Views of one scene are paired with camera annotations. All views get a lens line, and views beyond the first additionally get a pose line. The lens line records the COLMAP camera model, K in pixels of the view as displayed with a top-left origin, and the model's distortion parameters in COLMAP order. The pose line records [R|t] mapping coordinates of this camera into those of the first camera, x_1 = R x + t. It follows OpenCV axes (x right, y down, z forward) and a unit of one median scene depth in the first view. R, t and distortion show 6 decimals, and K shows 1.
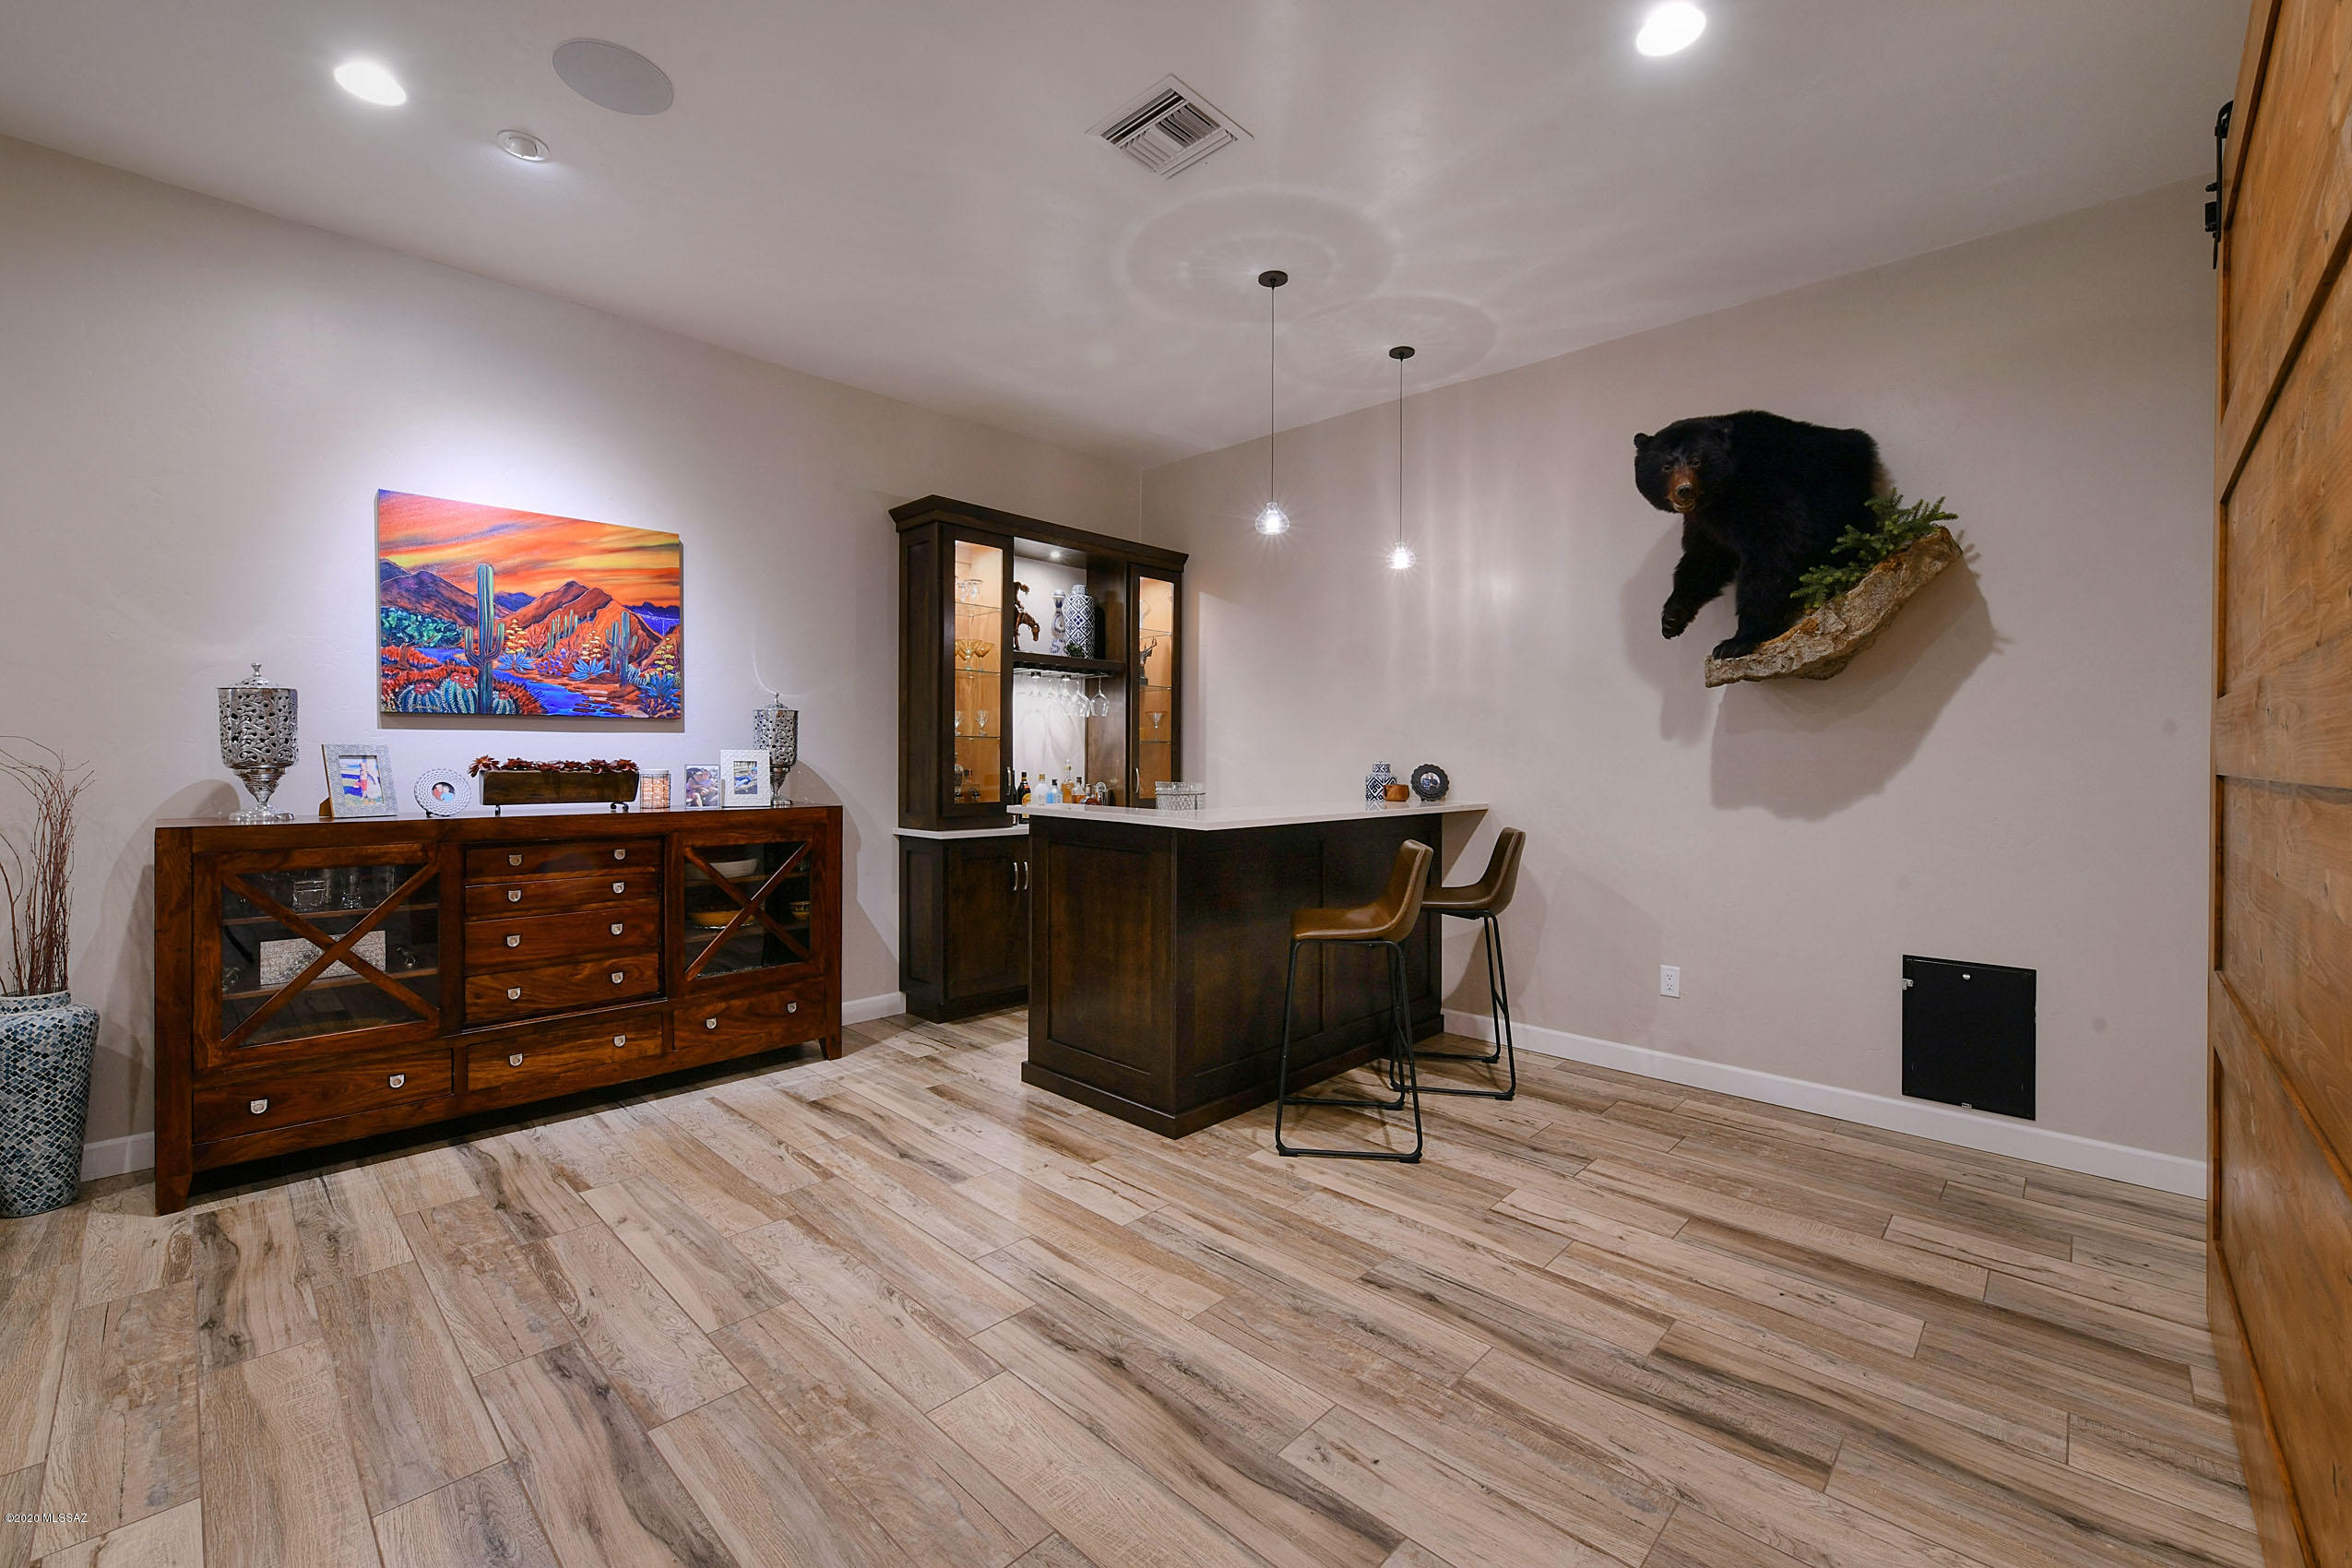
lens RADIAL K [[956.9, 0, 1209.4], [0, 956.9, 768.8], [0, 0, 1]] dist [-0.002903, -0.000617]
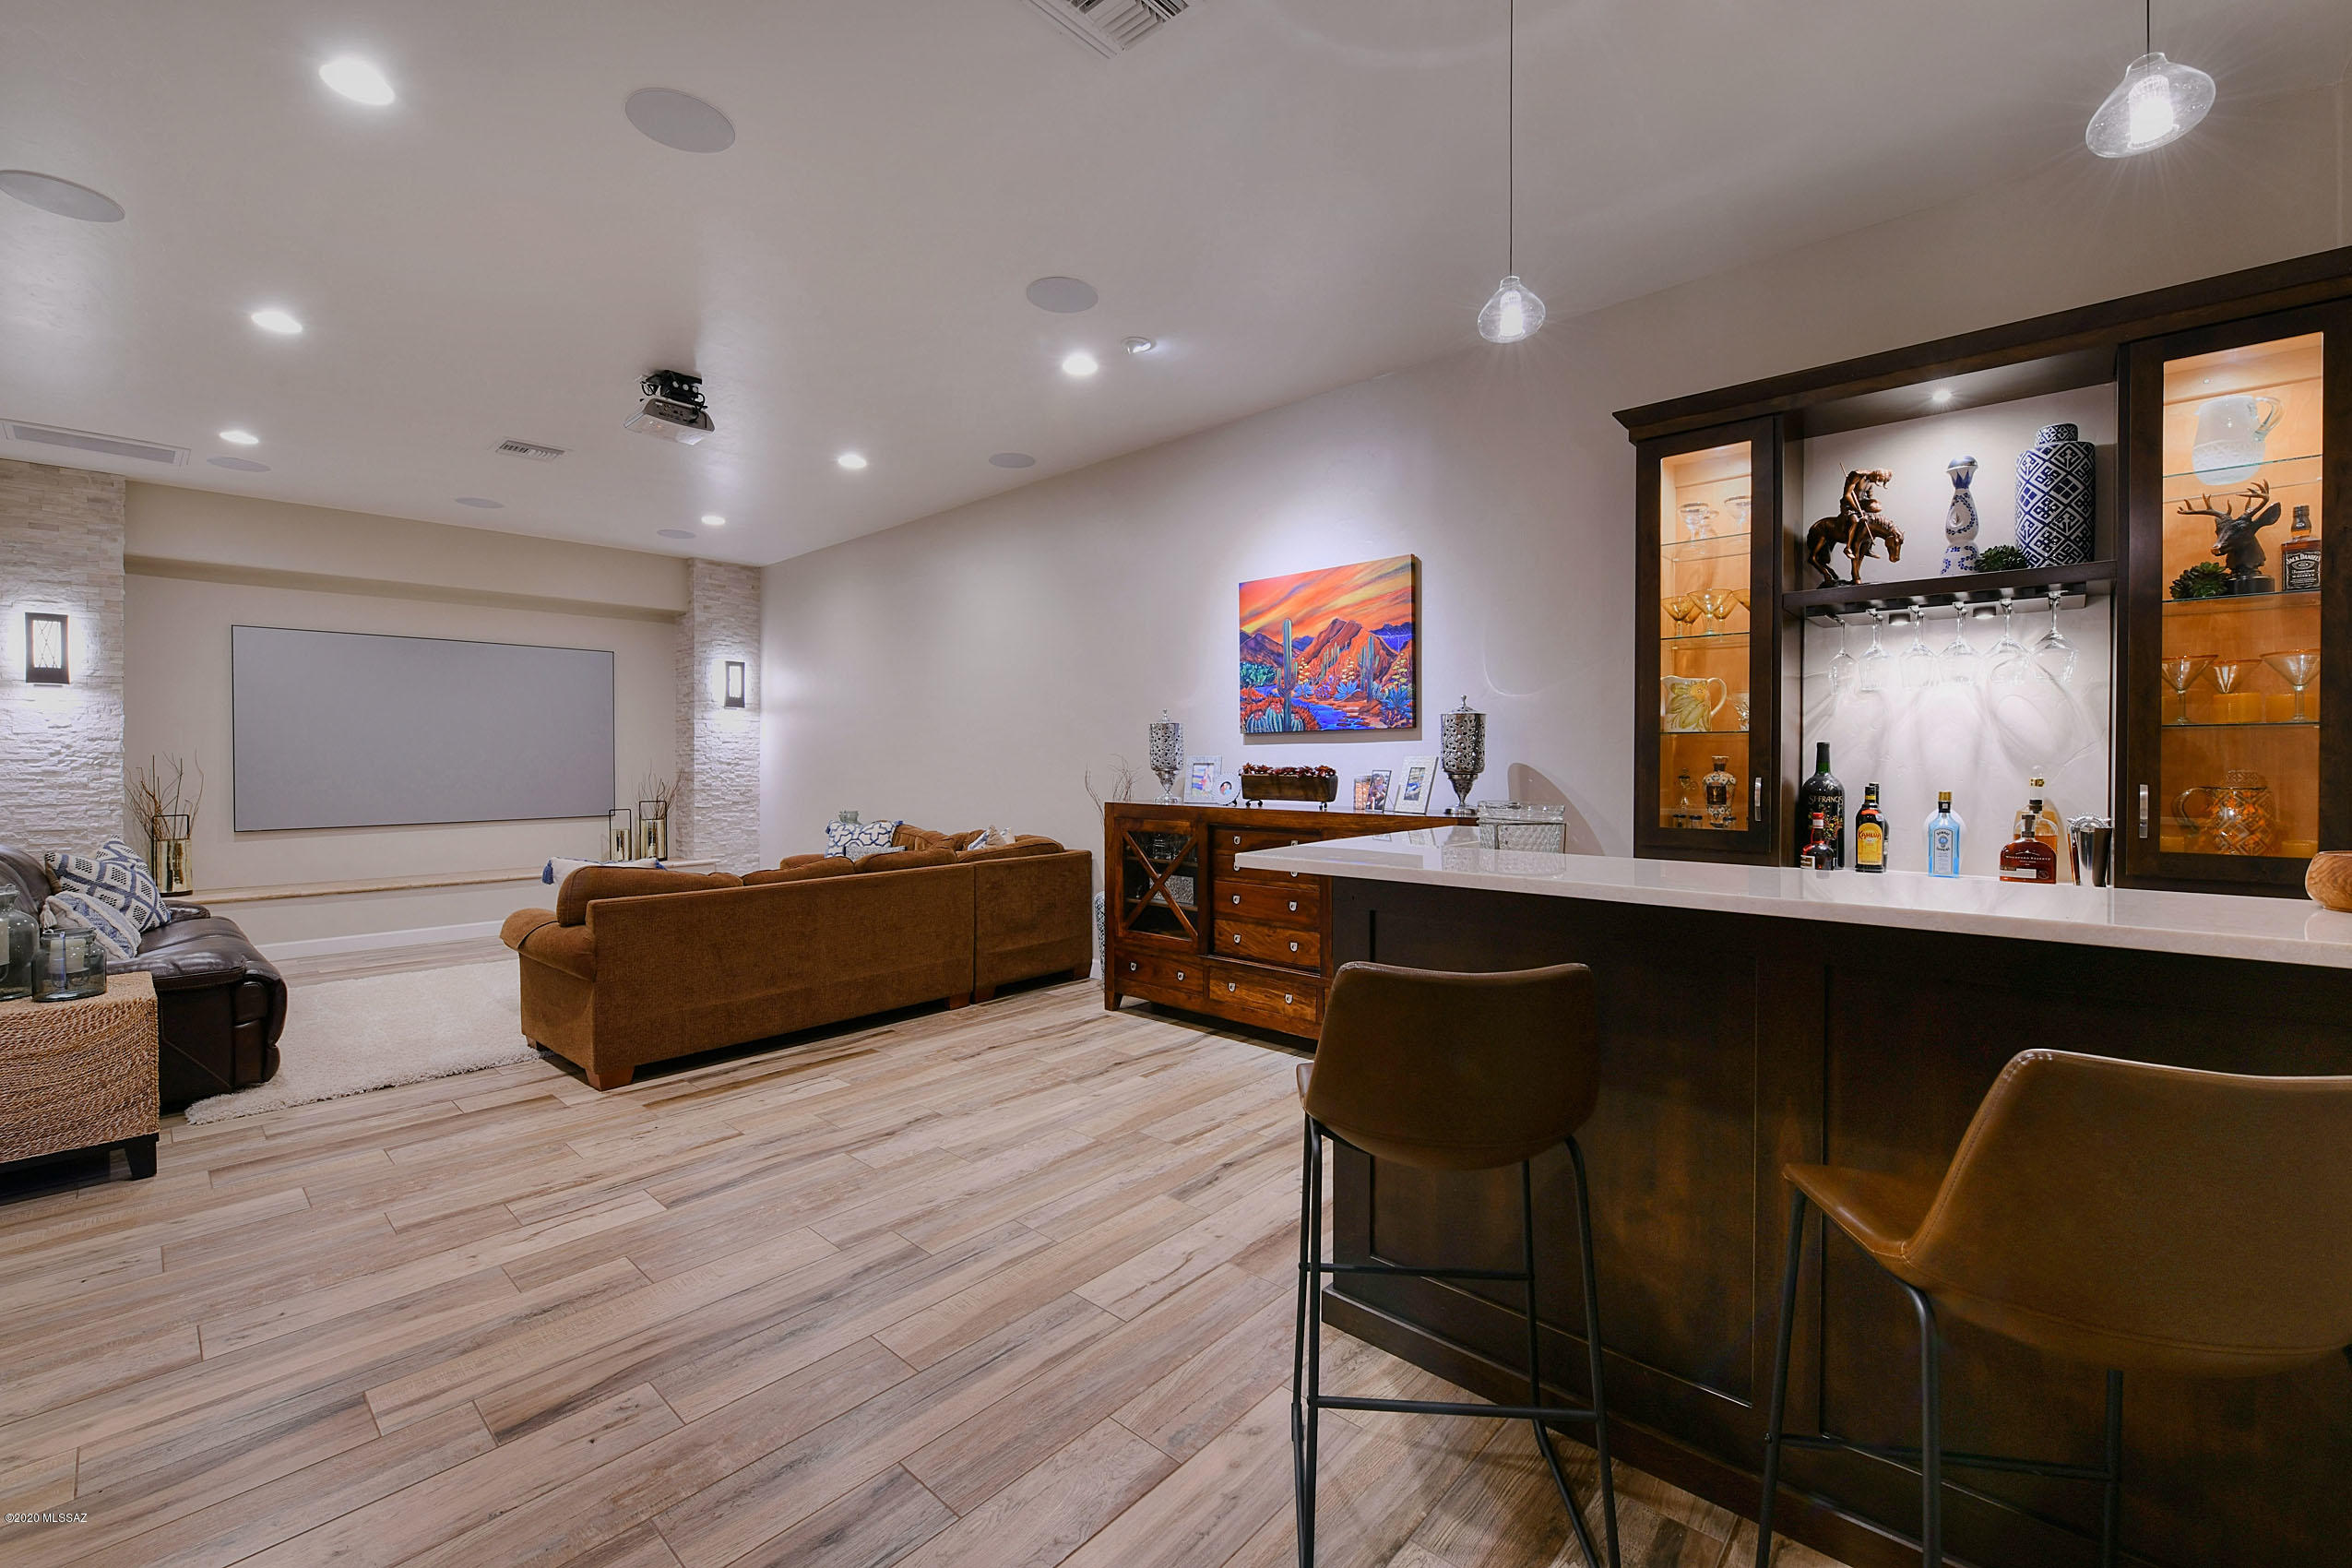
lens RADIAL K [[972.4, 0, 1116.1], [0, 972.4, 777.6], [0, 0, 1]] dist [-0.001242, -0.000200]
pose [[-0.018039, 0.014311, -0.999735, 0.672011], [-0.007964, 0.999864, 0.014456, -0.012589], [0.999806, 0.008223, -0.017922, 0.874957]]
